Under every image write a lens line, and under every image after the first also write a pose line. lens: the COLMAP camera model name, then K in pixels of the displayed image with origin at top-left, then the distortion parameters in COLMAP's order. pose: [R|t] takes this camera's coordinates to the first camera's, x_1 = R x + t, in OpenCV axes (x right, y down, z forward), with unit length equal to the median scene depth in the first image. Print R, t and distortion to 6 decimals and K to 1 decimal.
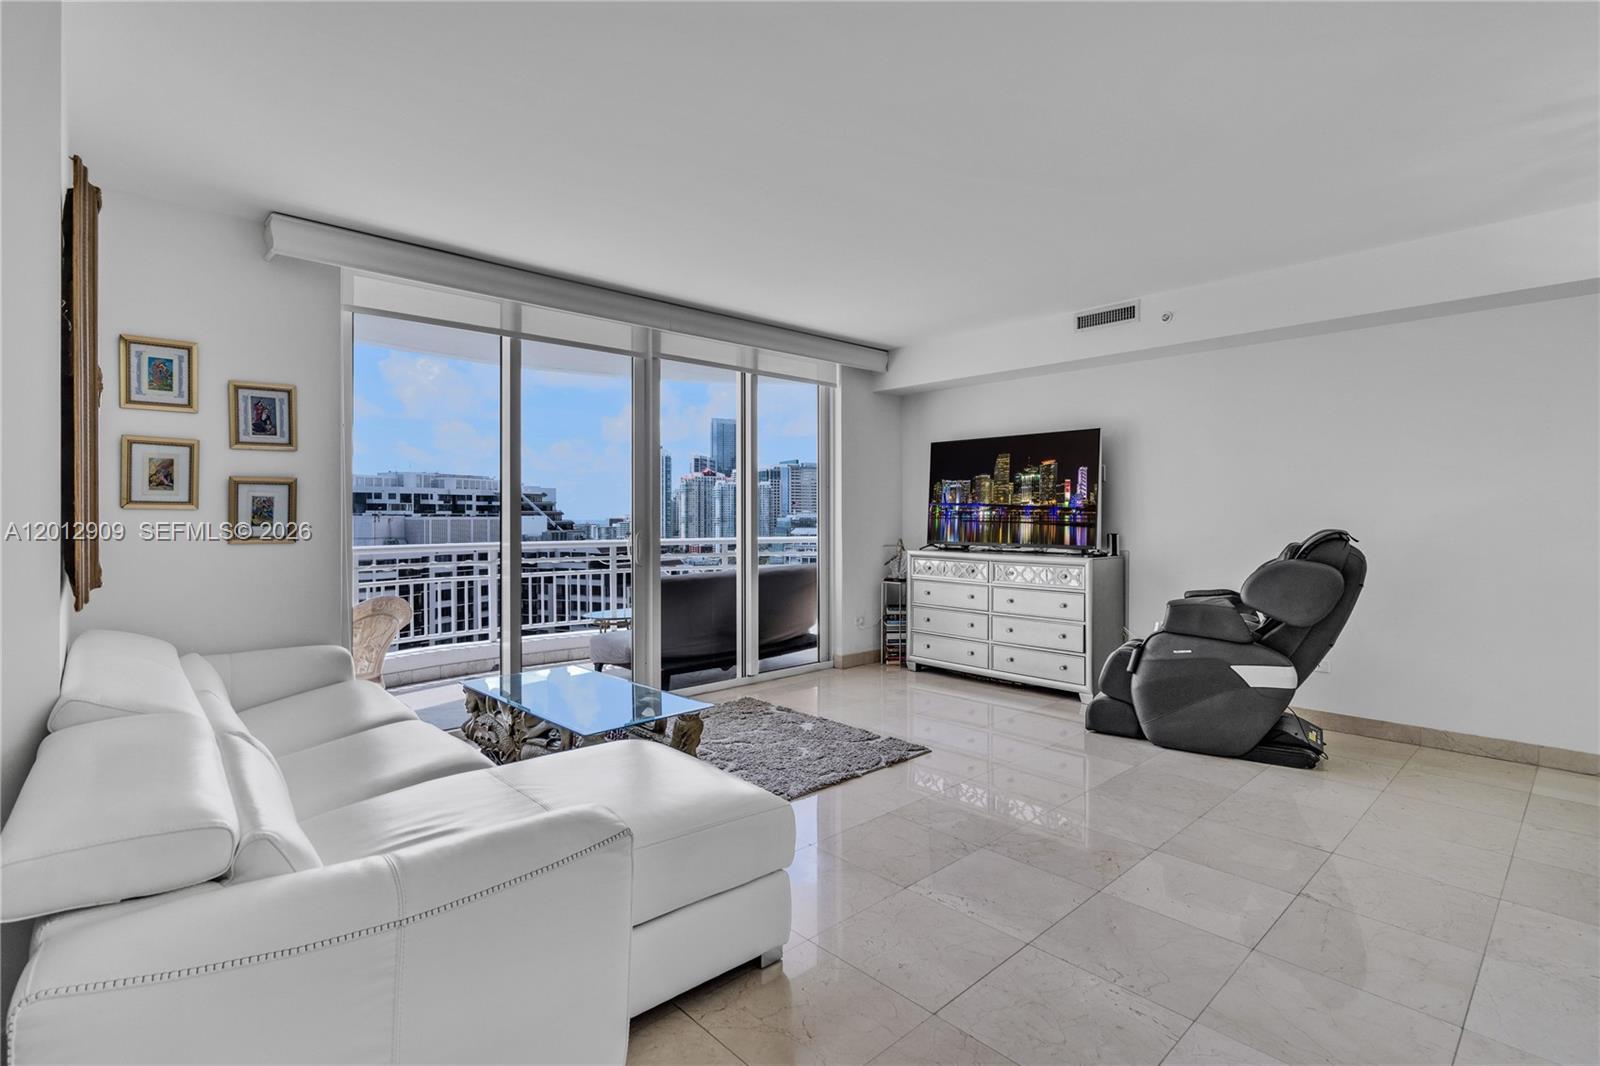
lens RADIAL K [[745.1, 0, 797.2], [0, 745.1, 513.4], [0, 0, 1]] dist [0.000864, -0.005199]
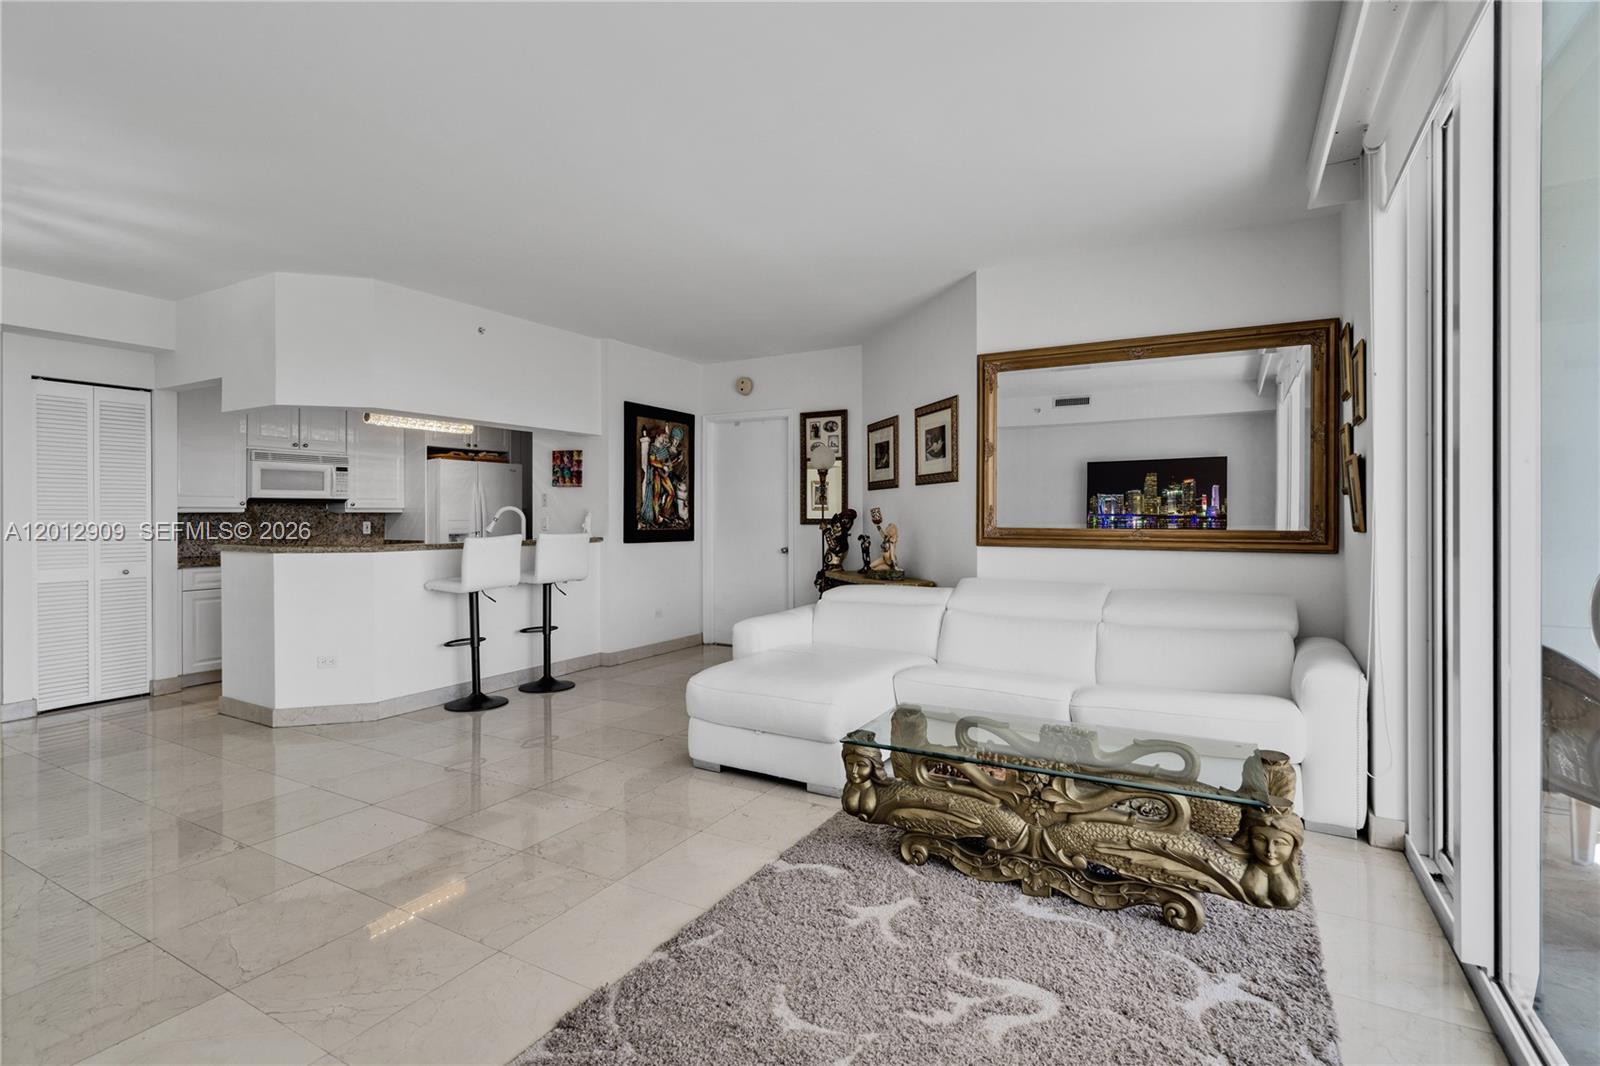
lens RADIAL K [[758.2, 0, 796.9], [0, 758.2, 514.9], [0, 0, 1]] dist [0.001550, 0.000592]
pose [[-0.953593, 0.003494, -0.301077, 0.115322], [0.005220, 0.999974, -0.004929, 0.014429], [0.301052, -0.006272, -0.953587, 1.170618]]
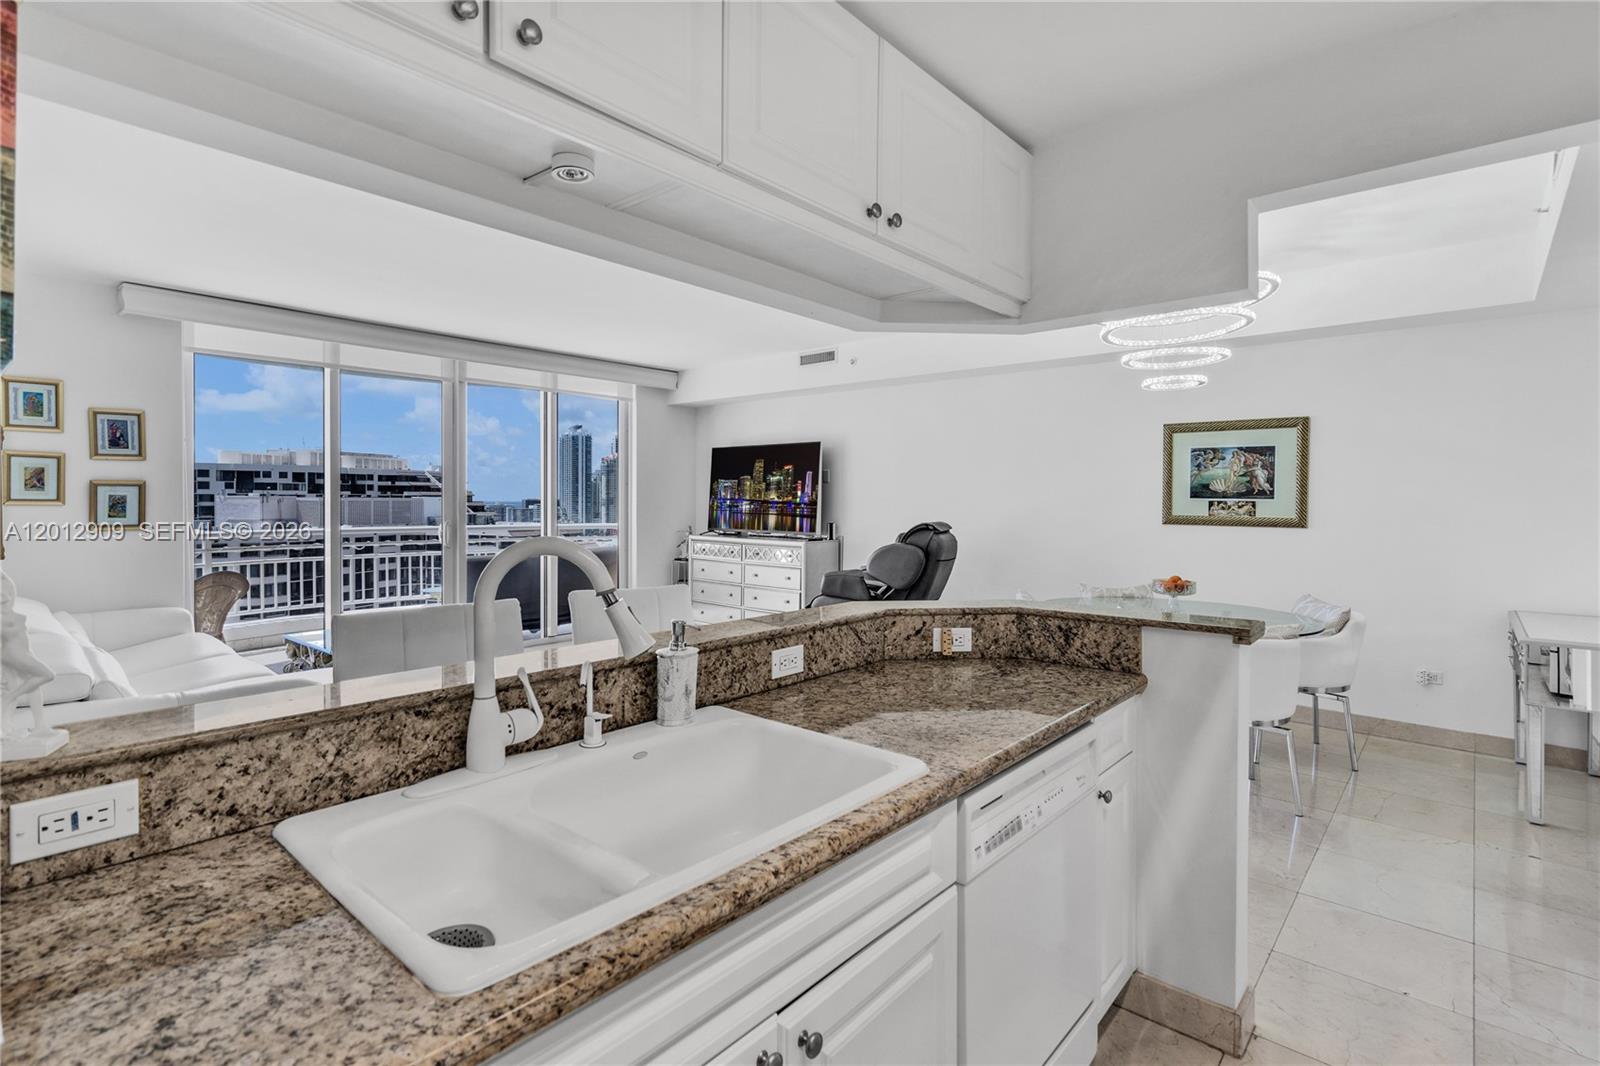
lens RADIAL K [[745.1, 0, 797.2], [0, 745.1, 513.4], [0, 0, 1]] dist [0.000864, -0.005199]
pose [[0.994328, 0.004803, 0.106244, 0.245223], [-0.007153, 0.999738, 0.021753, -0.019768], [-0.106112, -0.022390, 0.994102, -0.315808]]
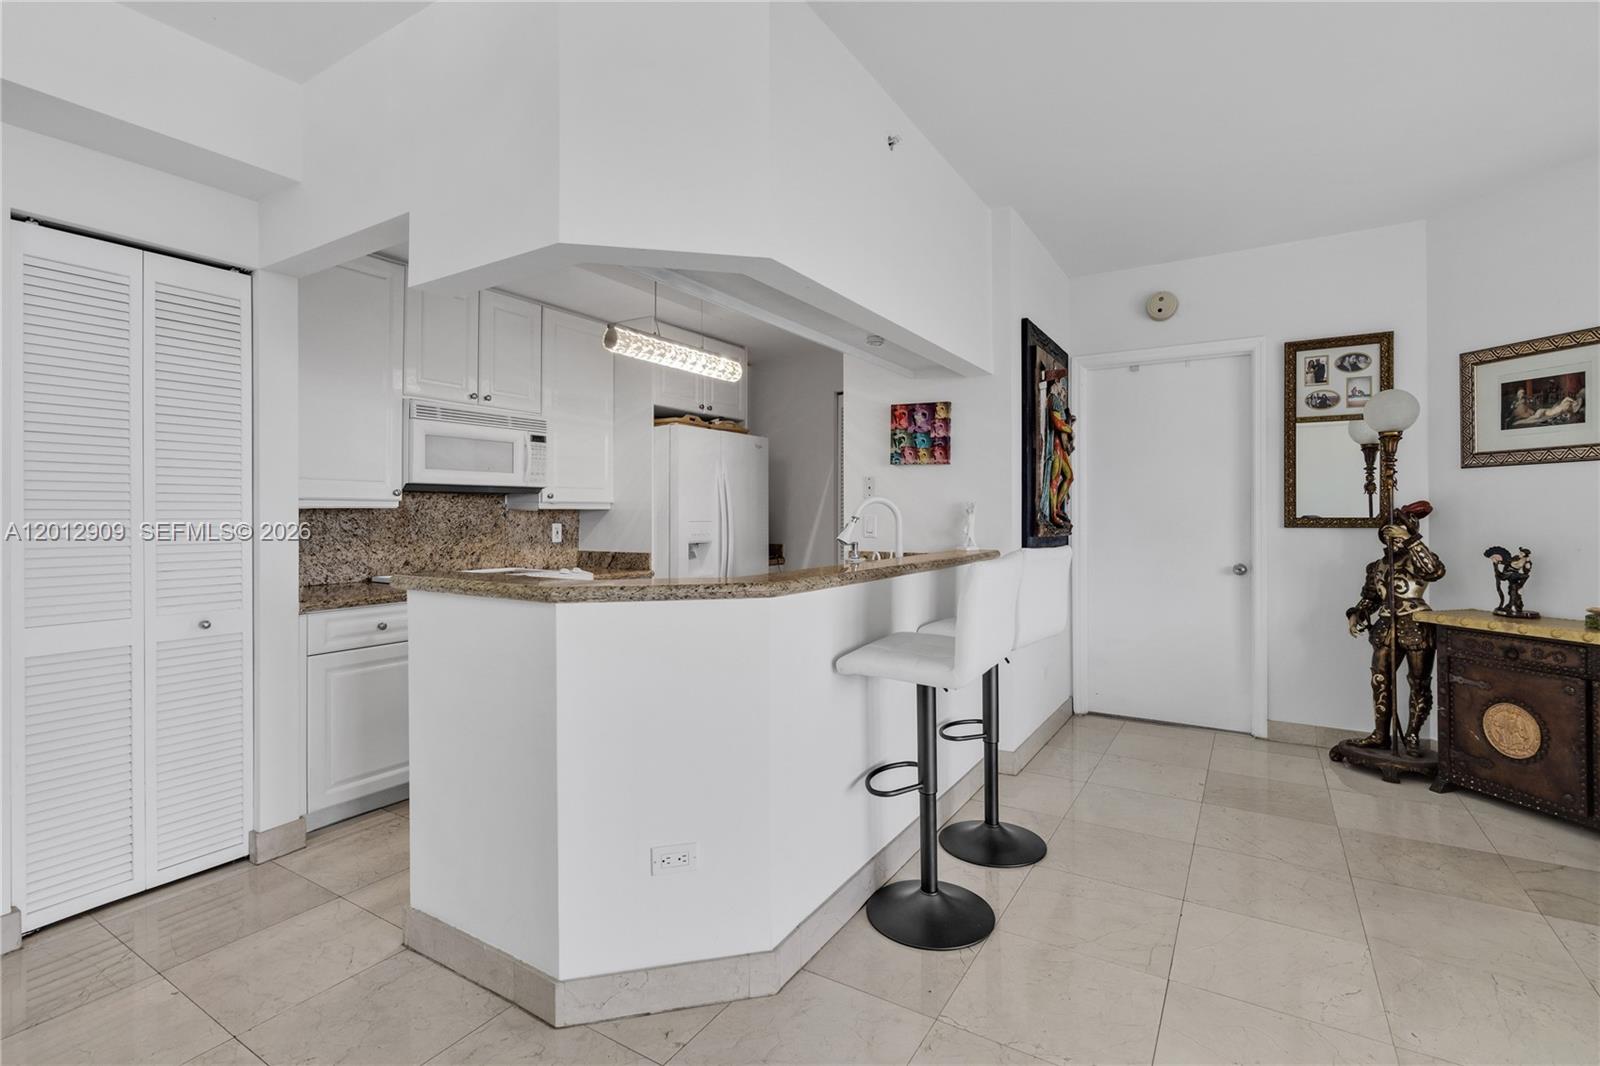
lens RADIAL K [[733.7, 0, 796.2], [0, 733.7, 514.3], [0, 0, 1]] dist [-0.000844, 0.000218]
pose [[-0.963804, 0.004659, -0.266570, 0.419468], [0.006369, 0.999964, -0.005550, 0.011691], [0.266535, -0.007047, -0.963799, 0.500920]]
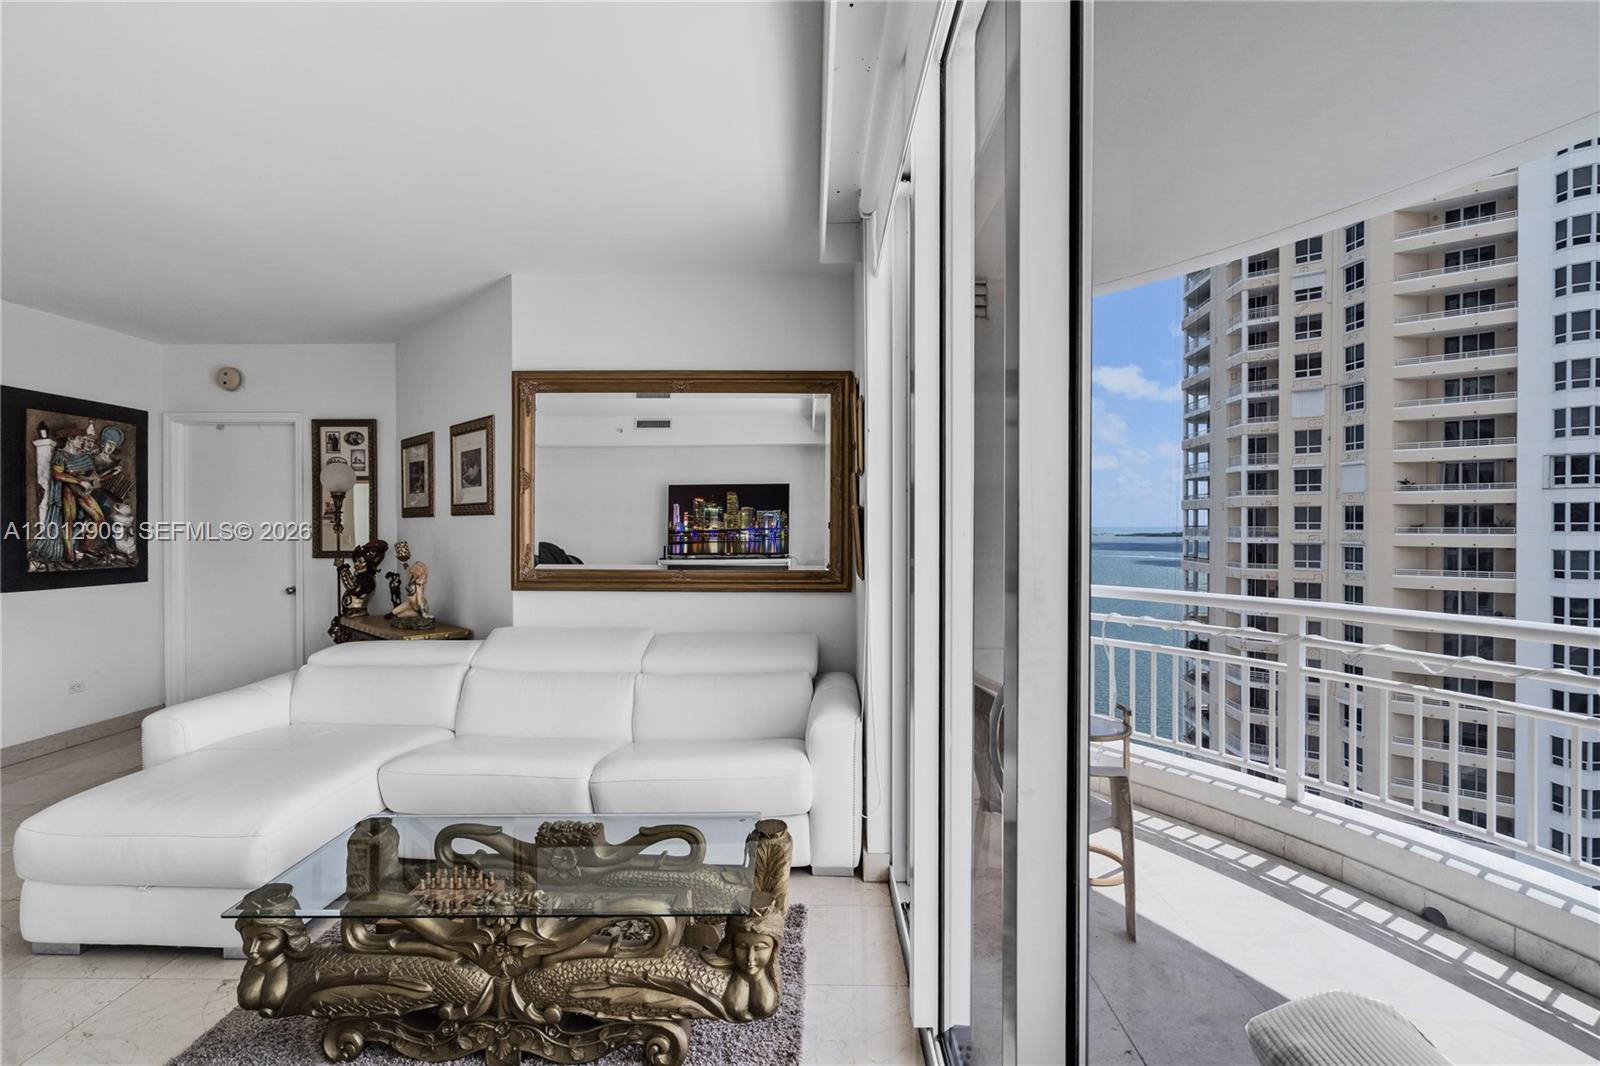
lens RADIAL K [[744.9, 0, 800.0], [0, 744.9, 533.0], [0, 0, 1]] dist [-0.001864, 0.000260]
pose [[-0.690552, 0.012018, -0.723183, -0.009263], [0.006296, 0.999924, 0.010605, -0.018227], [0.723255, 0.002770, -0.690575, 1.123543]]
